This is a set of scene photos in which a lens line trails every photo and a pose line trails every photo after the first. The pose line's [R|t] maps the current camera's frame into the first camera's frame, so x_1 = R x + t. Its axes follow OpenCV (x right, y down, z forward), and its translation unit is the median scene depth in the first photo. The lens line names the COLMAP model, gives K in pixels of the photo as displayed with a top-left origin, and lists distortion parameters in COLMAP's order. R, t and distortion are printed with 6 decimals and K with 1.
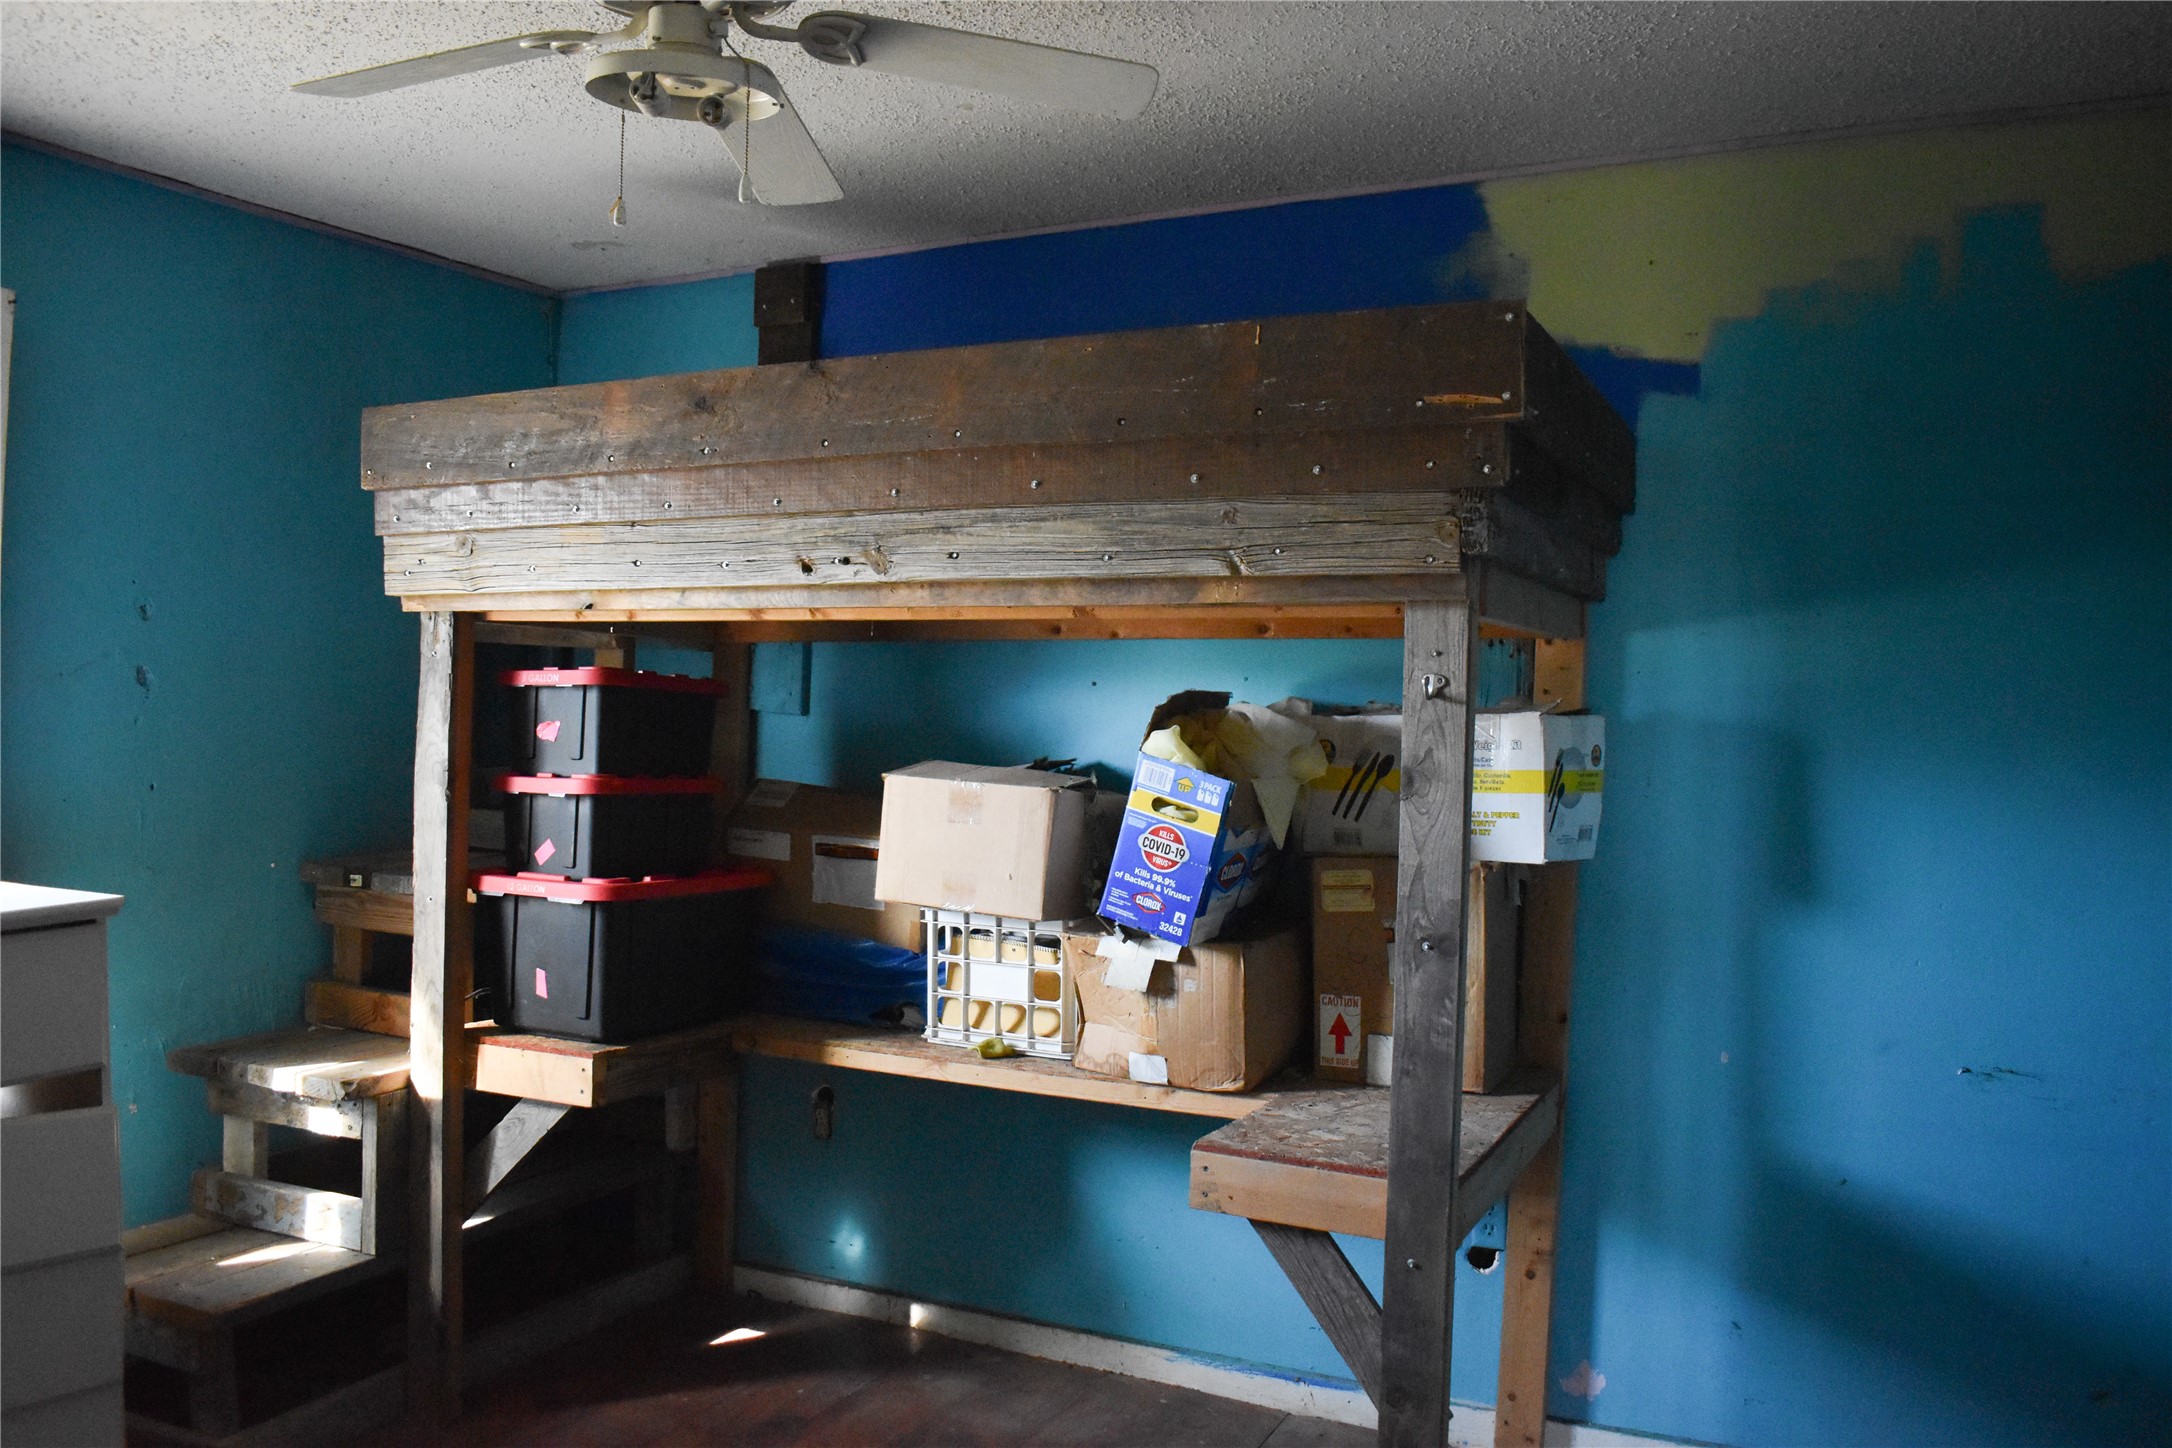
lens RADIAL K [[1683.7, 0, 1086.8], [0, 1683.7, 717.8], [0, 0, 1]] dist [-0.101799, 0.025665]
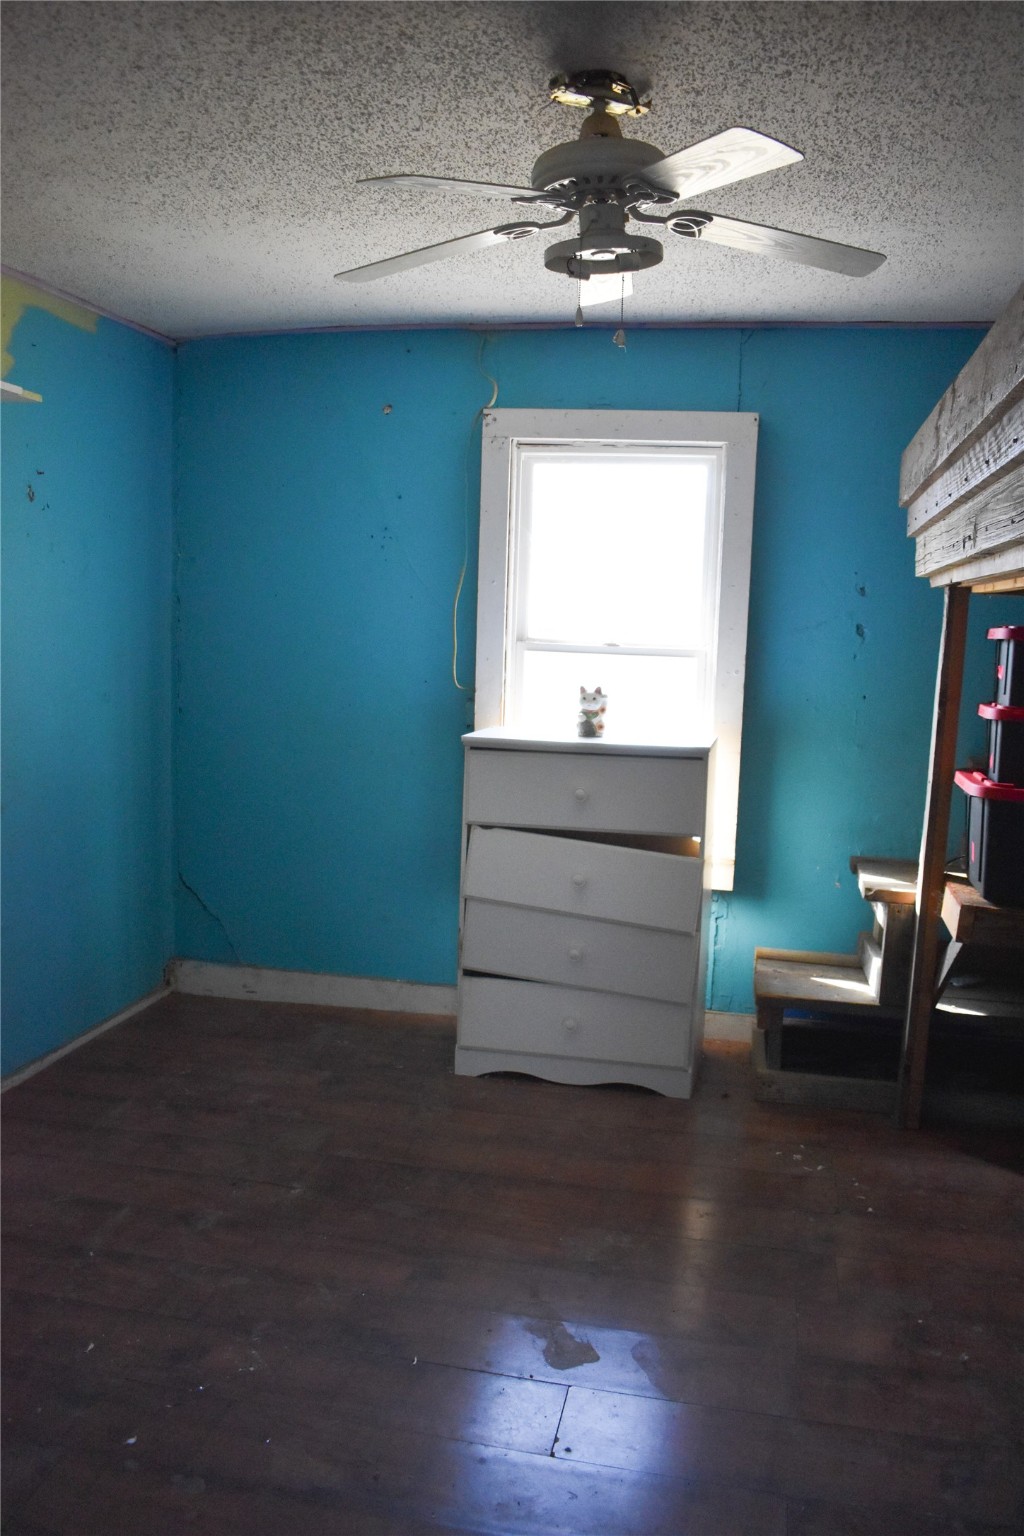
lens RADIAL K [[1190.7, 0, 513.5], [0, 1190.7, 768.9], [0, 0, 1]] dist [-0.101799, 0.025665]
pose [[0.226521, 0.118635, -0.966754, 0.734559], [-0.039245, 0.992860, 0.112643, -0.008862], [0.973215, 0.012424, 0.229560, 0.539882]]
